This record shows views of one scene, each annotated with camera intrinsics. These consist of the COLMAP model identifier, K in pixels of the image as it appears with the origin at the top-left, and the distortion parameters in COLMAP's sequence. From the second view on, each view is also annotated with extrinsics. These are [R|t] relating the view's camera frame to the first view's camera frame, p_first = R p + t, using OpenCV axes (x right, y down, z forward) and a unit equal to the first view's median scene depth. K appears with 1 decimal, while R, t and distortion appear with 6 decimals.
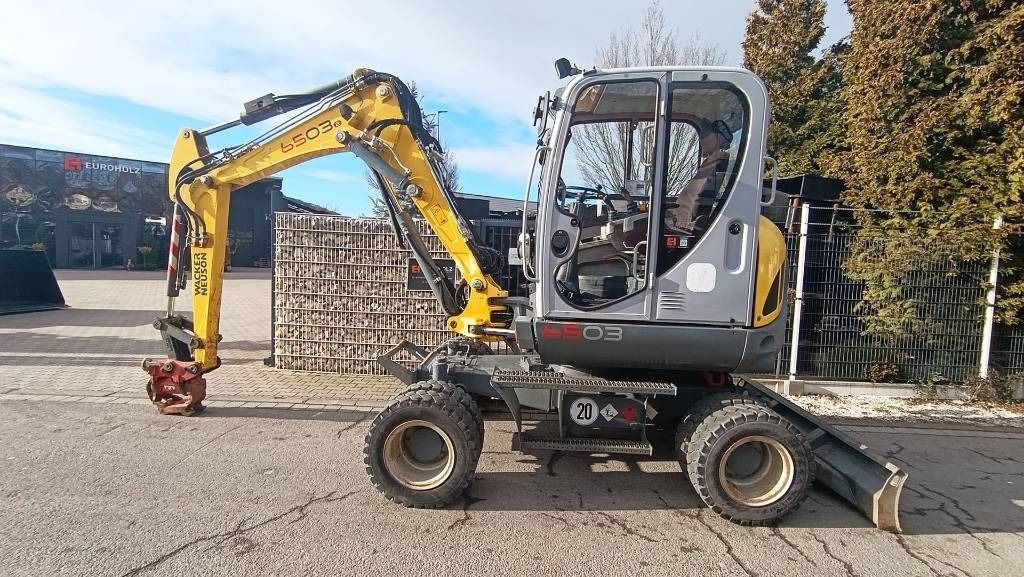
lens RADIAL K [[459.0, 0, 512.0], [0, 459.0, 288.7], [0, 0, 1]] dist [-0.004953, 0.002323]
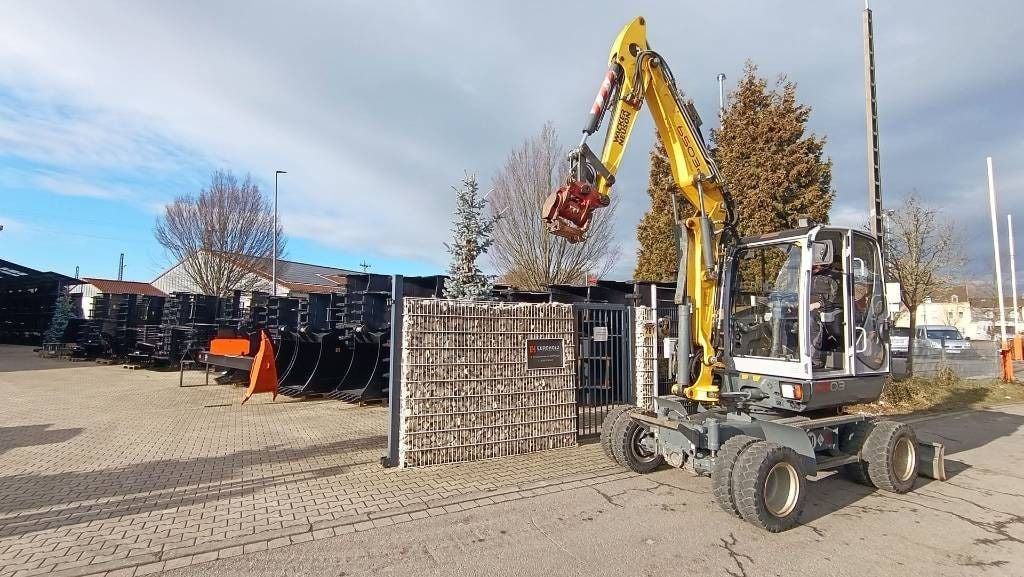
lens RADIAL K [[459.0, 0, 512.1], [0, 459.0, 291.2], [0, 0, 1]] dist [-0.004953, 0.002323]
pose [[0.875455, 0.007286, 0.483245, -0.782489], [0.058227, 0.991013, -0.120428, -0.051247], [-0.479780, 0.133567, 0.867163, 0.063618]]
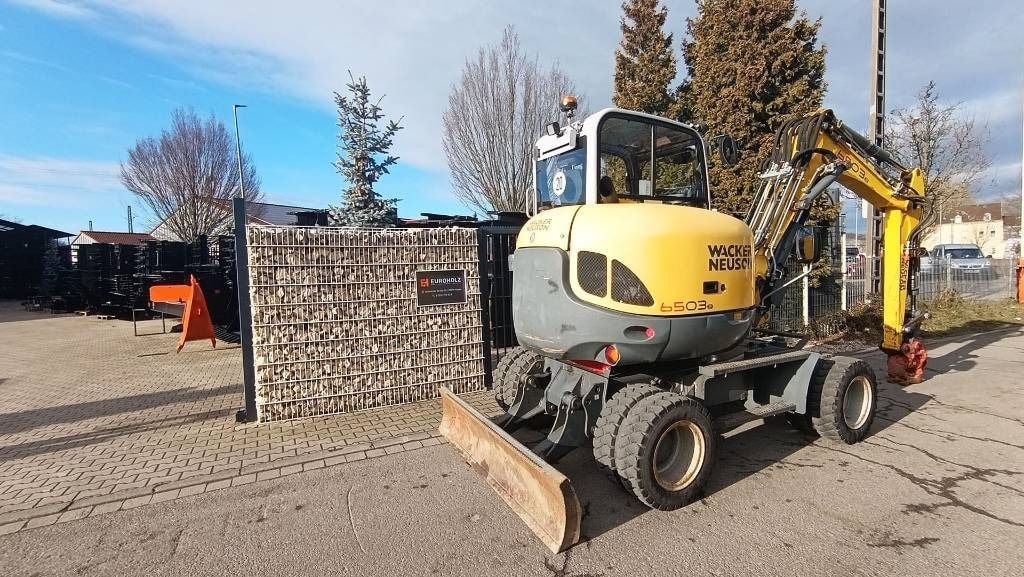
lens RADIAL K [[459.0, 0, 511.4], [0, 459.0, 290.1], [0, 0, 1]] dist [-0.004953, 0.002323]
pose [[0.890529, -0.087933, 0.446348, -0.470139], [0.093820, 0.995549, 0.008945, -0.019701], [-0.445148, 0.033910, 0.894815, 0.096709]]
